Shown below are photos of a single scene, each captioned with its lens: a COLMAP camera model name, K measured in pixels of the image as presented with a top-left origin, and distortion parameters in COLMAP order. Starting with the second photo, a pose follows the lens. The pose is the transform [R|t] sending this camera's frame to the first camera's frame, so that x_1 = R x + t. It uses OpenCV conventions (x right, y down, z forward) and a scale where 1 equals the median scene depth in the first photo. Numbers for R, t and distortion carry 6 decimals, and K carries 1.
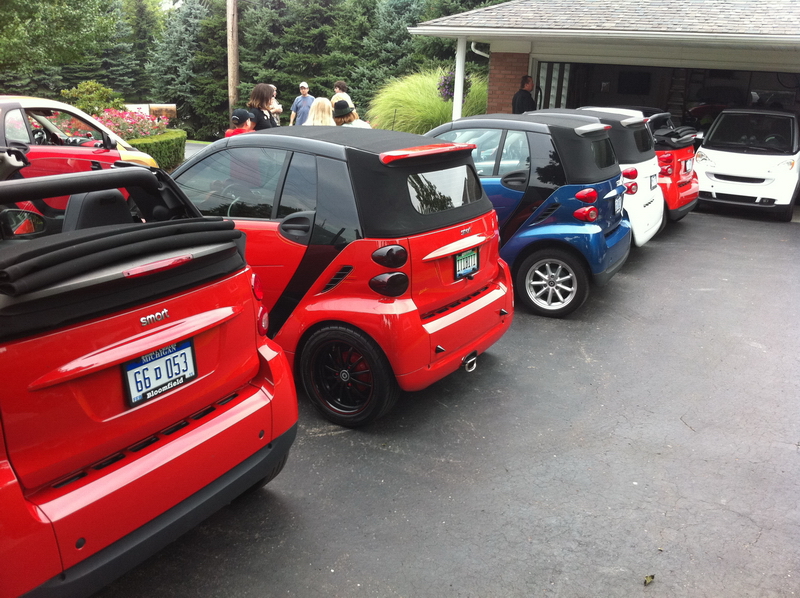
lens RADIAL K [[799.7, 0, 401.7], [0, 799.7, 299.5], [0, 0, 1]] dist [0.095980, -0.346580]
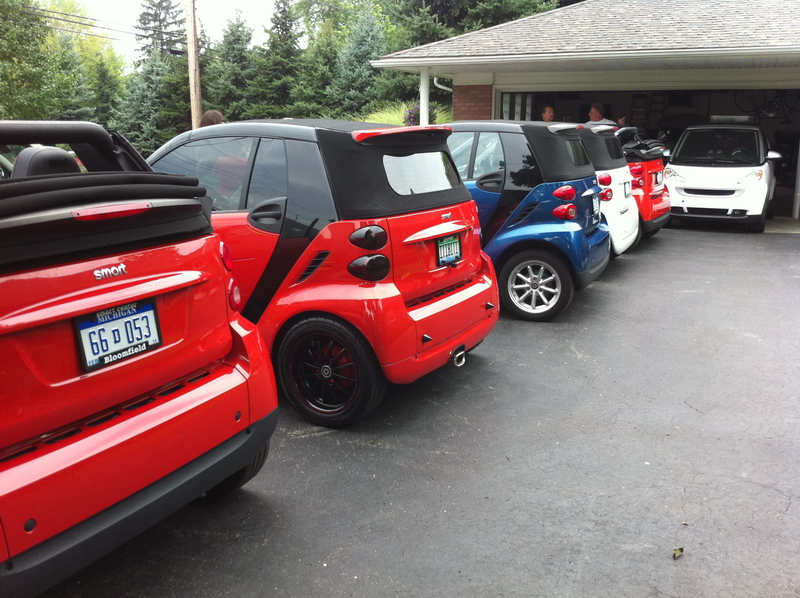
lens RADIAL K [[793.4, 0, 400.0], [0, 793.4, 299.0], [0, 0, 1]] dist [0.101407, -0.332628]
pose [[0.997981, -0.053683, 0.033946, -0.011580], [0.056068, 0.995700, -0.073741, 0.075929], [-0.029842, 0.075495, 0.996700, 0.065104]]
